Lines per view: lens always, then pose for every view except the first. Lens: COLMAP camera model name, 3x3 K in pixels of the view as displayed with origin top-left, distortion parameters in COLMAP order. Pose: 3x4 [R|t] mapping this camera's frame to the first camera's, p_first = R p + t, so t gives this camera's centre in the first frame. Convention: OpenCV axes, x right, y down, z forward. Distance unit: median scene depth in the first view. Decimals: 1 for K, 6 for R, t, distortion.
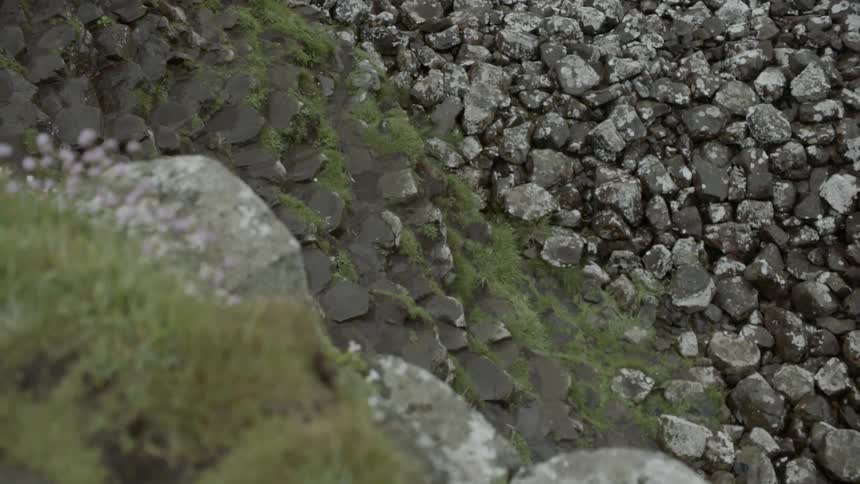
lens RADIAL K [[1486.8, 0, 430.0], [0, 1486.8, 242.0], [0, 0, 1]] dist [-0.264971, 0.058346]
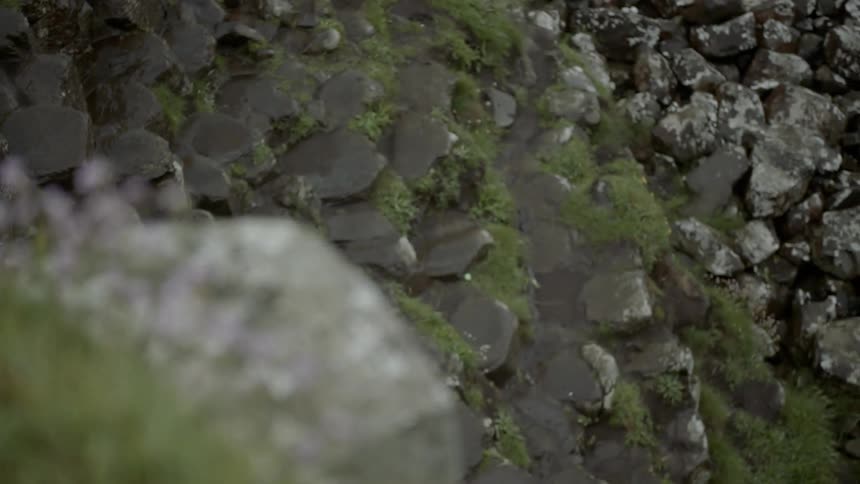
lens RADIAL K [[1486.8, 0, 430.0], [0, 1486.8, 242.0], [0, 0, 1]] dist [-0.264971, 0.058346]
pose [[0.992256, 0.081470, -0.093762, -0.040951], [-0.086960, 0.994635, -0.056037, -0.022807], [0.088693, 0.063757, 0.994016, 0.454378]]
